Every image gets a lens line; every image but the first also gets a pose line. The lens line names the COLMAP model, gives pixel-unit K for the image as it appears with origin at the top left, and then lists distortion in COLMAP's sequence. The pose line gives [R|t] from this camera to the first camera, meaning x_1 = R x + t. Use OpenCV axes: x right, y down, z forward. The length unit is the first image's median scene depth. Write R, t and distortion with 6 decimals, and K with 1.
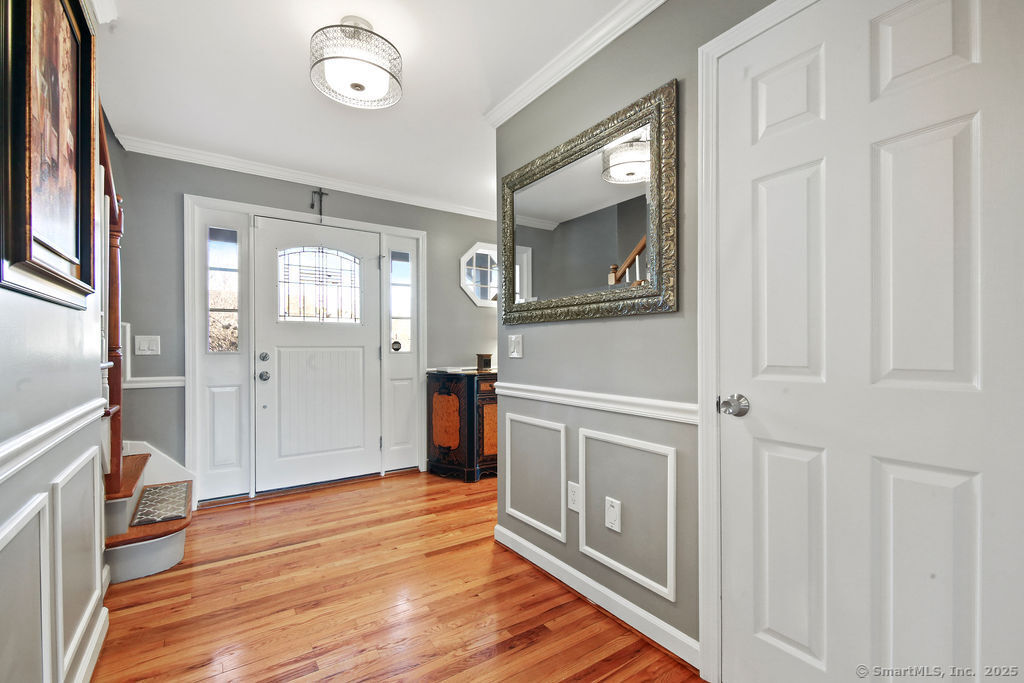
lens RADIAL K [[452.7, 0, 516.7], [0, 452.7, 345.5], [0, 0, 1]] dist [-0.001358, -0.000422]
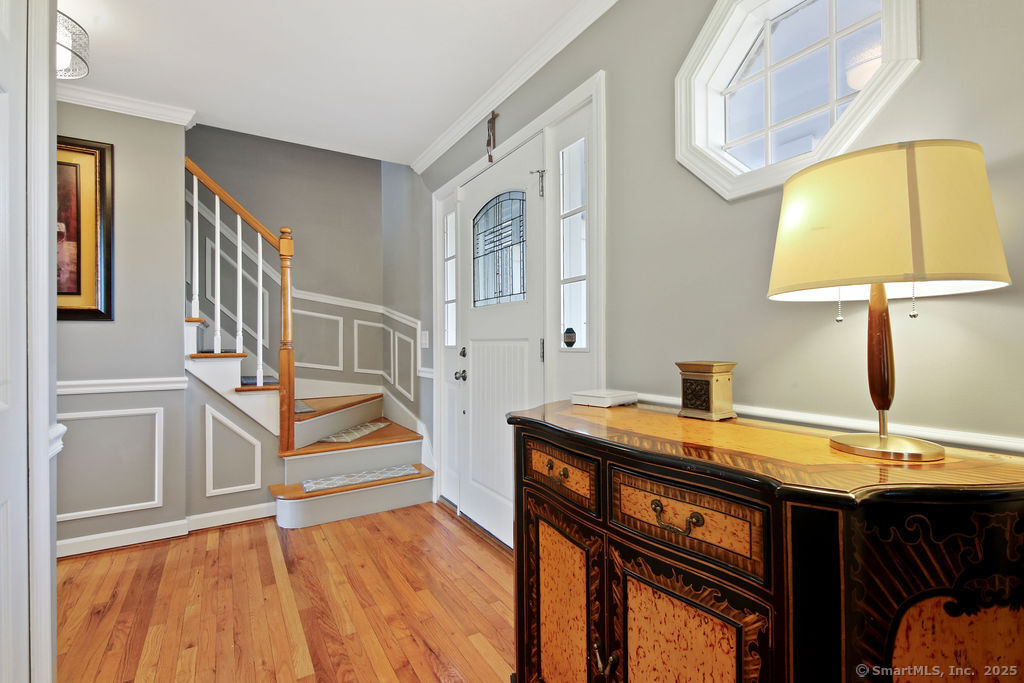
lens RADIAL K [[460.8, 0, 508.2], [0, 460.8, 335.9], [0, 0, 1]] dist [0.000243, -0.000409]
pose [[-0.050793, -0.007586, -0.998680, 0.287163], [0.019244, 0.999778, -0.008573, 0.003423], [0.998524, -0.019654, -0.050636, 1.112251]]
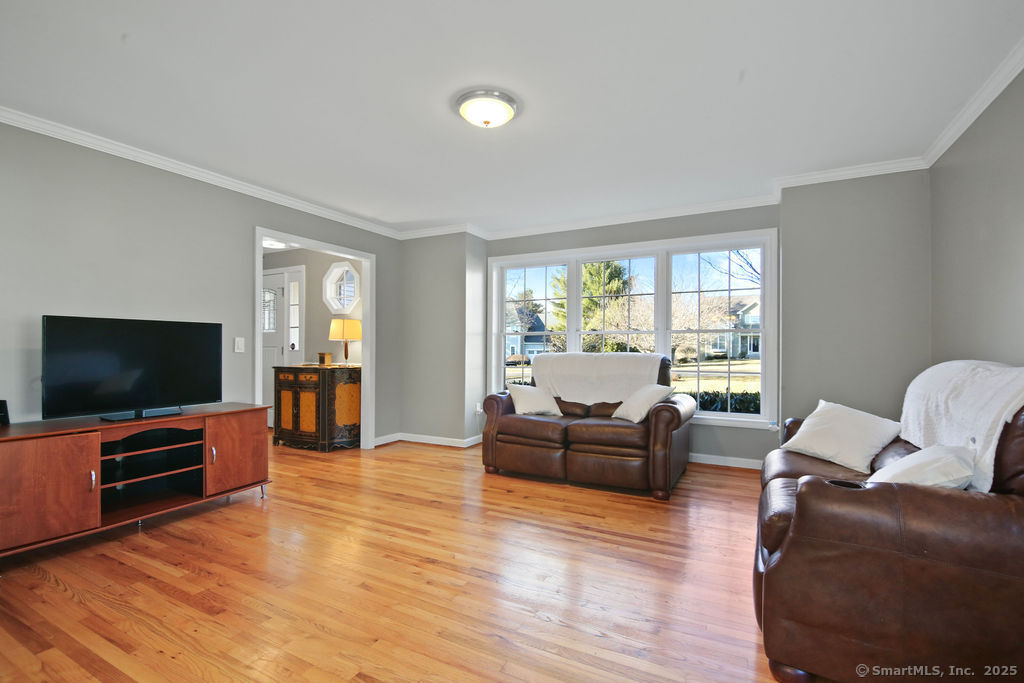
lens RADIAL K [[464.8, 0, 514.5], [0, 464.8, 346.6], [0, 0, 1]] dist [-0.000769, -0.010930]
pose [[0.469758, -0.001999, -0.882793, 1.649428], [0.006642, 0.999977, 0.001270, 0.005807], [0.882770, -0.006460, 0.469761, 1.075544]]
